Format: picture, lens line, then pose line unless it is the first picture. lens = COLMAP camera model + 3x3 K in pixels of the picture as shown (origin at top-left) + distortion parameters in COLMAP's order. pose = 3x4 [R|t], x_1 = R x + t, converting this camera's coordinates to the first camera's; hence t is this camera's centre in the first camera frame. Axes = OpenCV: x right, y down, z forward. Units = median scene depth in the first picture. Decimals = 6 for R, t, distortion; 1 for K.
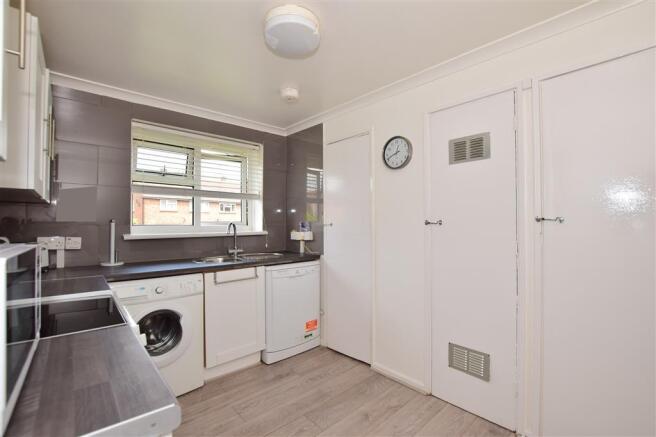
lens RADIAL K [[291.7, 0, 328.8], [0, 291.7, 219.0], [0, 0, 1]] dist [-0.011446, -0.000020]
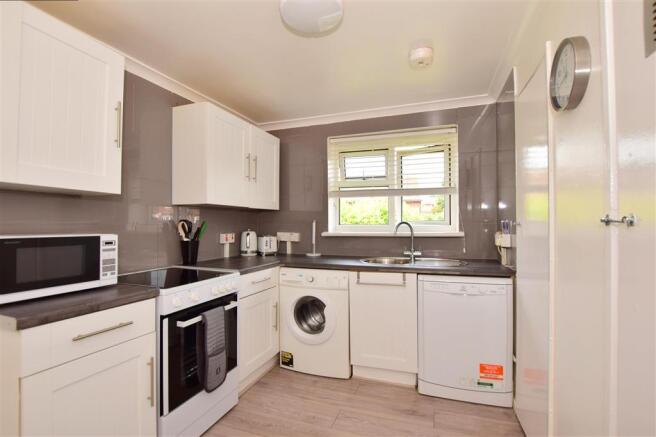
lens RADIAL K [[304.0, 0, 329.7], [0, 304.0, 220.8], [0, 0, 1]] dist [-0.018124, -0.000027]
pose [[0.482481, -0.009897, -0.875850, 0.433656], [0.016609, 0.999860, -0.002148, 0.007897], [0.875749, -0.013511, 0.482578, 0.378731]]
